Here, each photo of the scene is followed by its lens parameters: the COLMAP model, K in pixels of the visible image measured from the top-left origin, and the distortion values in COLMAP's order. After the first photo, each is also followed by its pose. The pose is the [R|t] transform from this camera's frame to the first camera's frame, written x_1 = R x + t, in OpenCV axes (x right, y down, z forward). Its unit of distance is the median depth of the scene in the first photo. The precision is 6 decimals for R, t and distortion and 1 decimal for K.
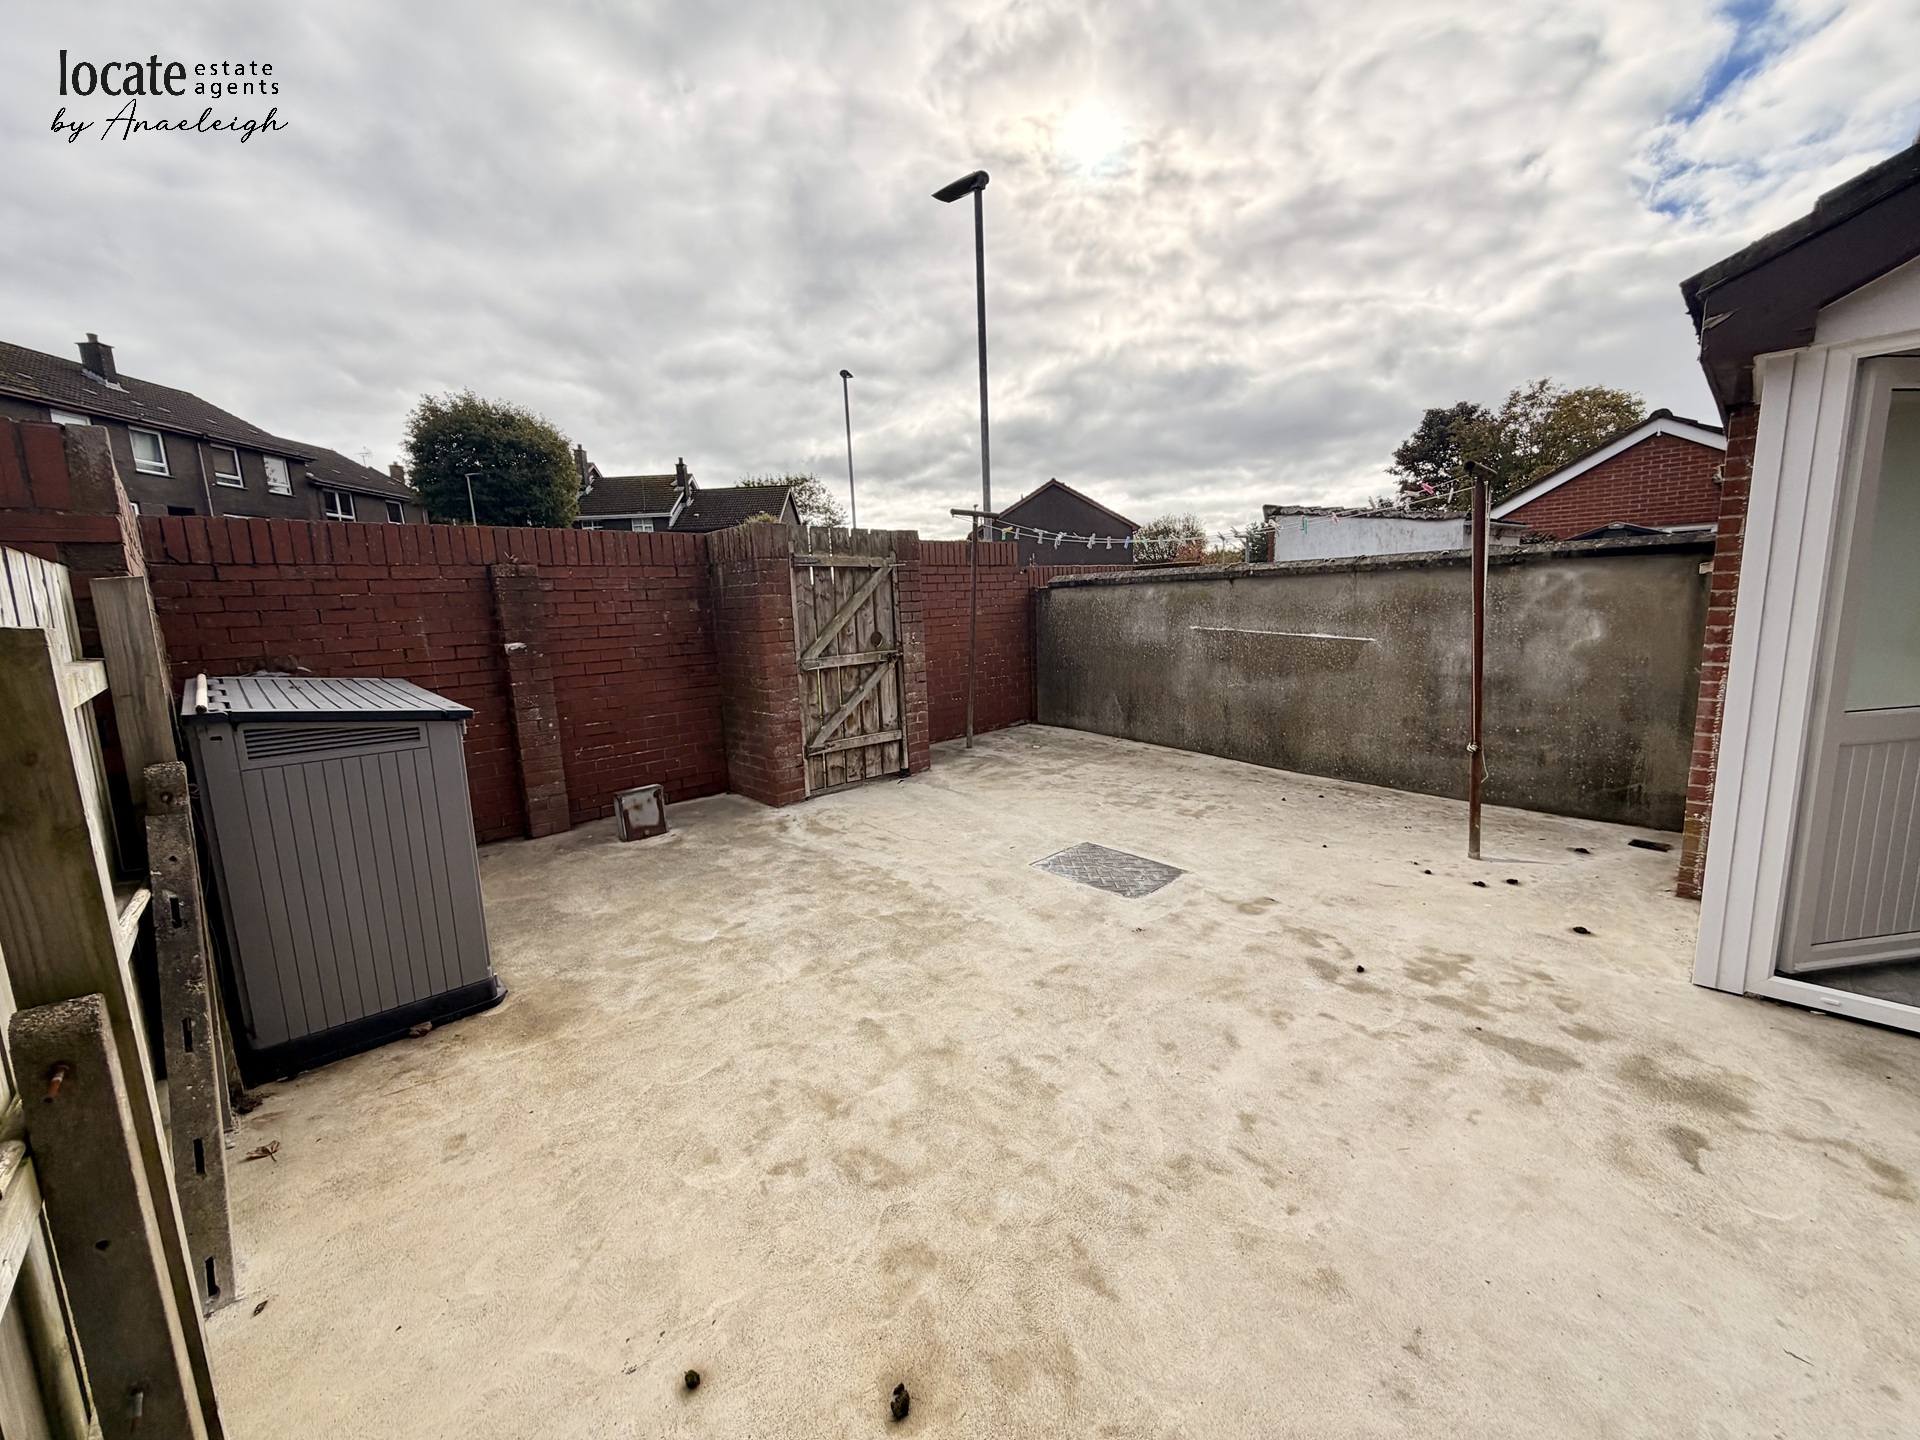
lens RADIAL K [[766.7, 0, 952.8], [0, 766.7, 722.1], [0, 0, 1]] dist [0.001549, -0.000017]
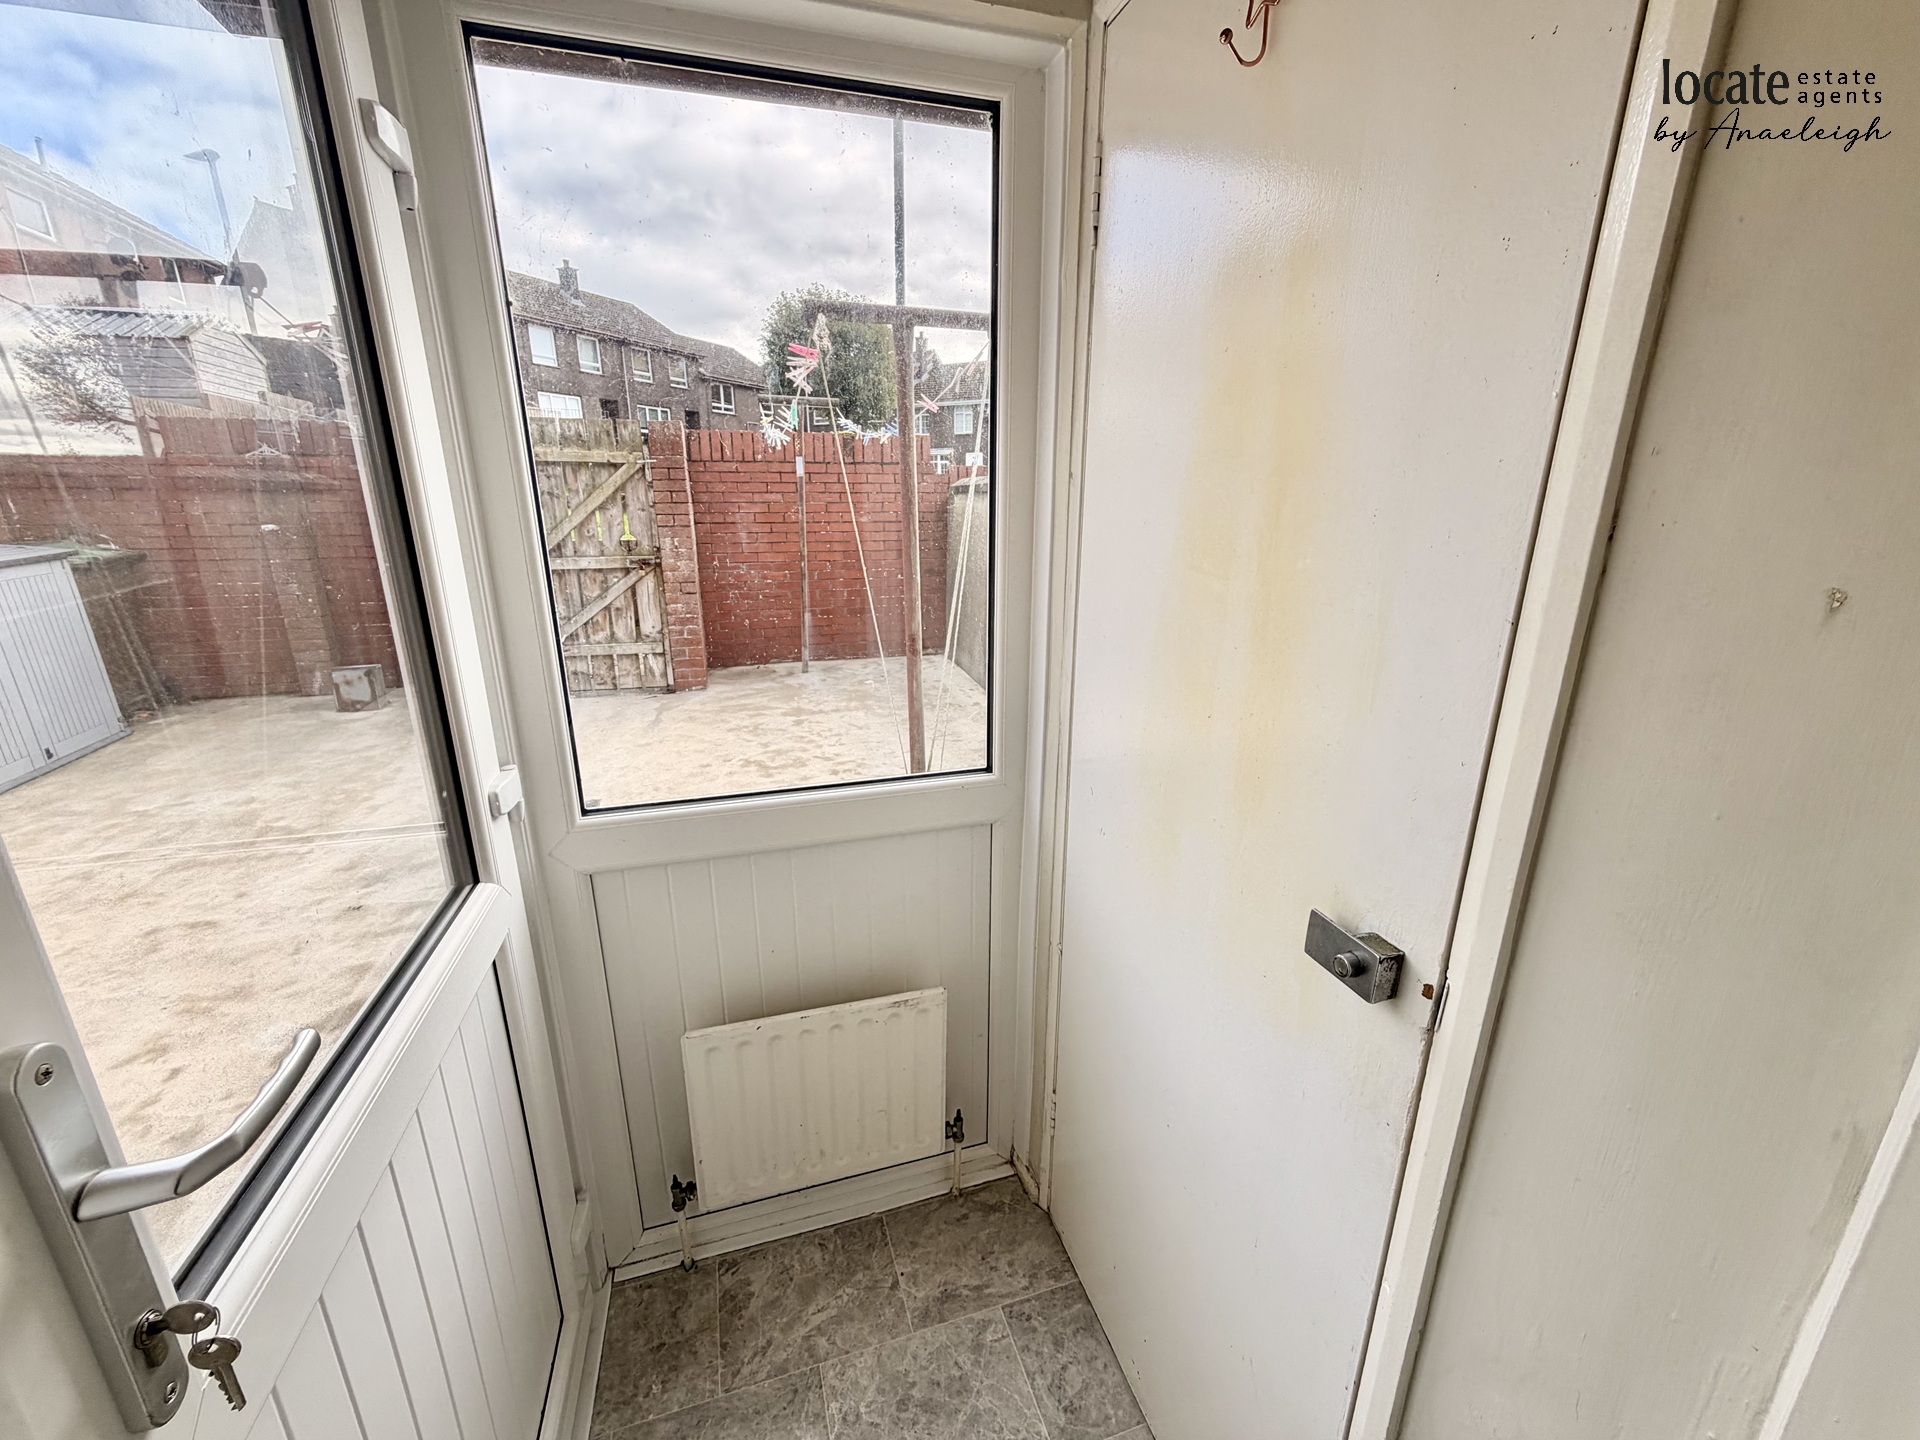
lens RADIAL K [[766.3, 0, 948.2], [0, 766.3, 725.2], [0, 0, 1]] dist [0.000196, 0.000276]
pose [[0.887110, 0.170723, -0.428823, 0.846557], [-0.110465, 0.980608, 0.161880, -0.104409], [0.448144, -0.096235, 0.888767, 0.400099]]
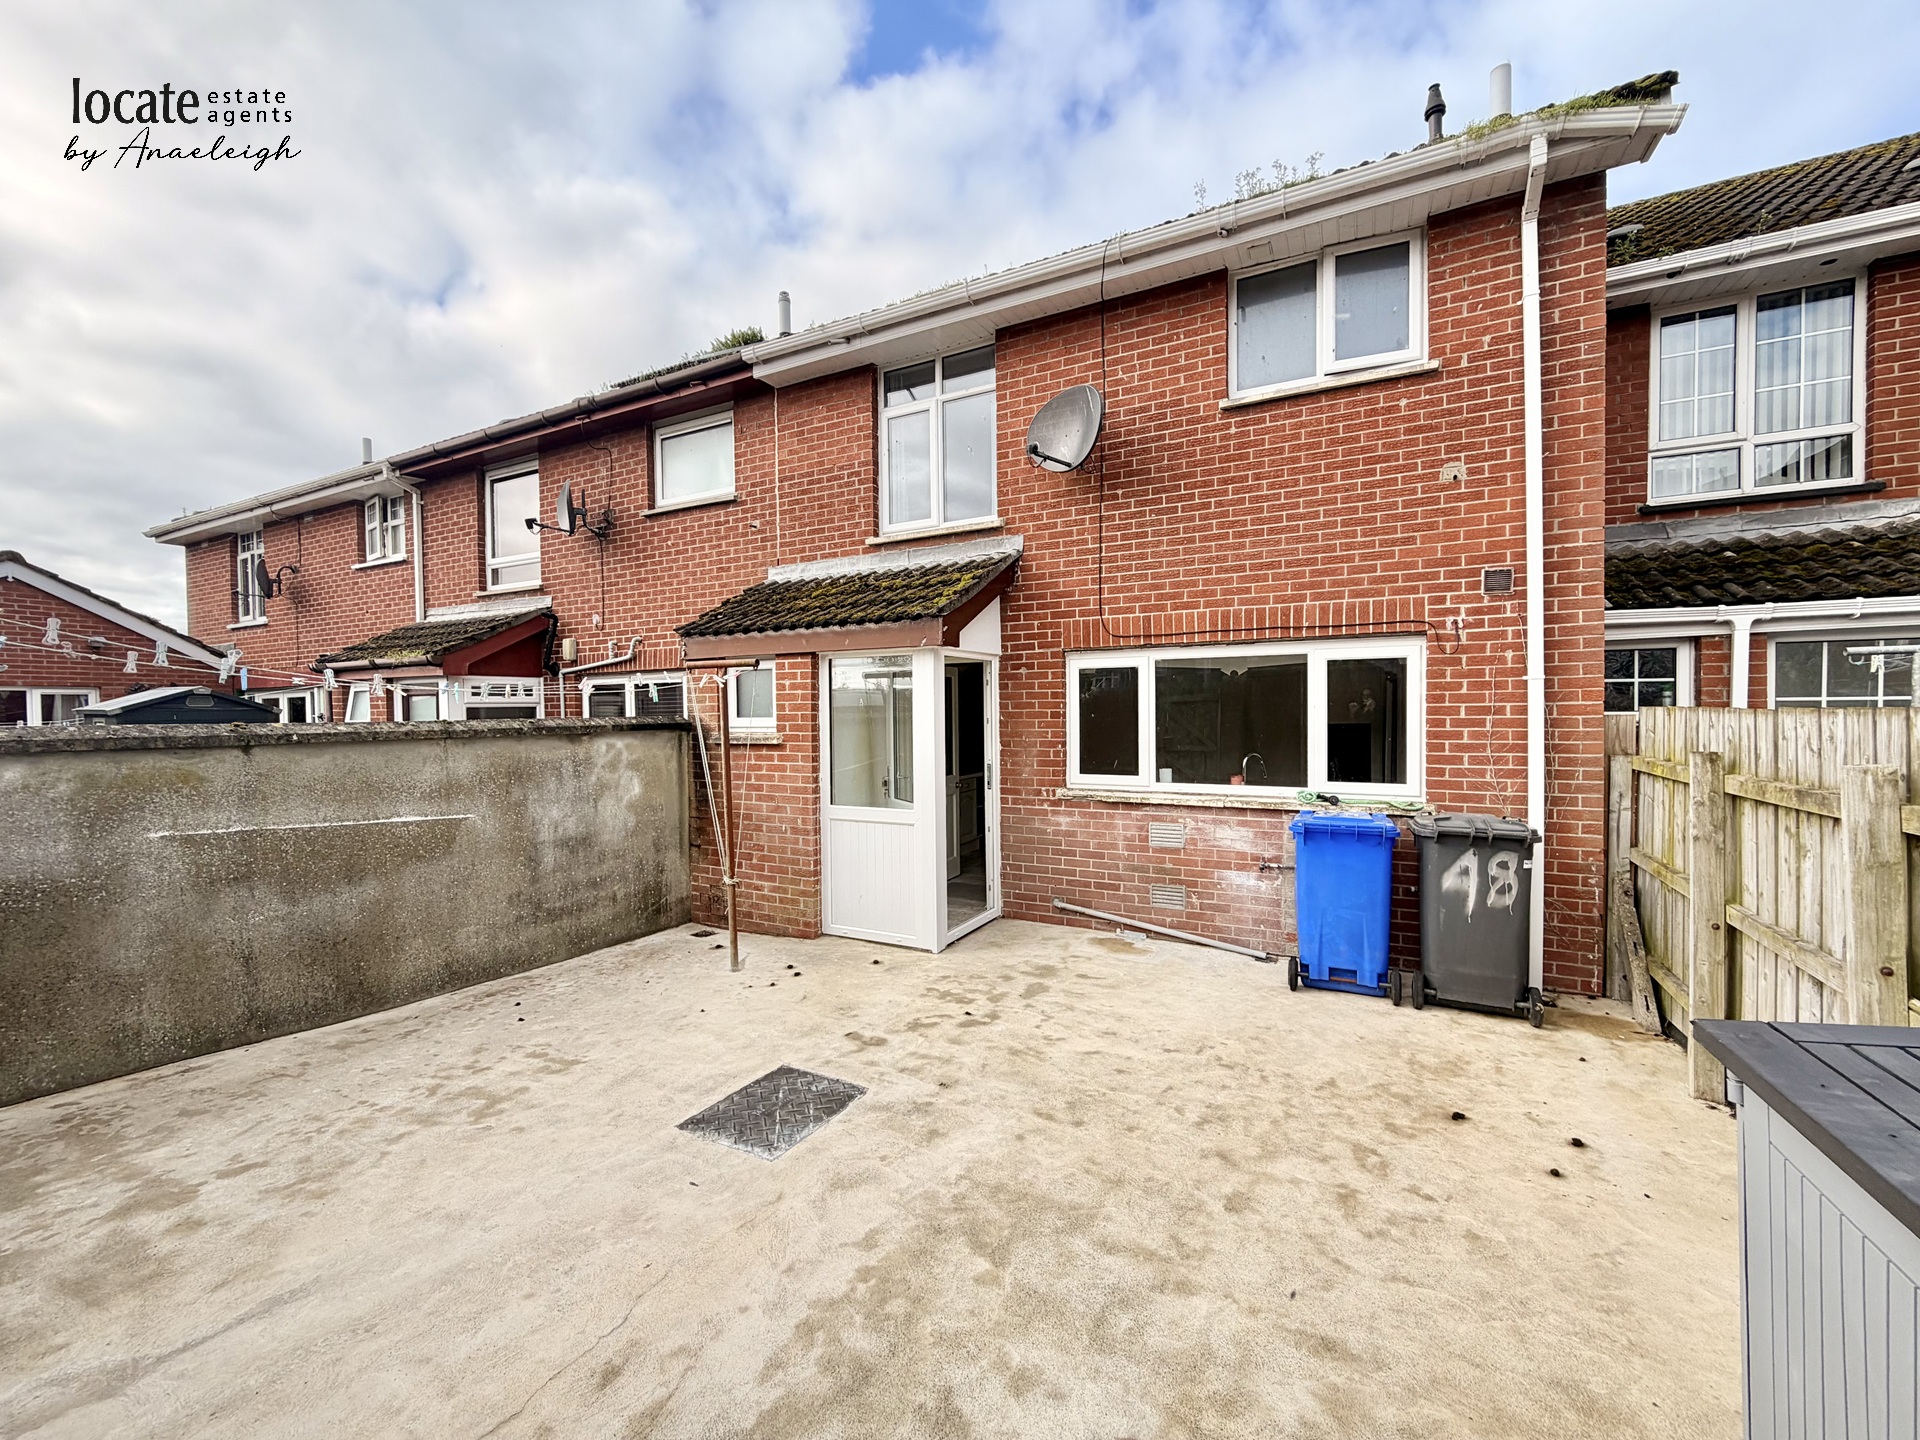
lens RADIAL K [[766.7, 0, 952.8], [0, 766.7, 722.1], [0, 0, 1]] dist [0.001549, -0.000017]
pose [[-0.315500, 0.031594, 0.948399, -0.539693], [0.174285, 0.984373, 0.025186, -0.165152], [-0.932783, 0.173237, -0.316077, 0.889361]]
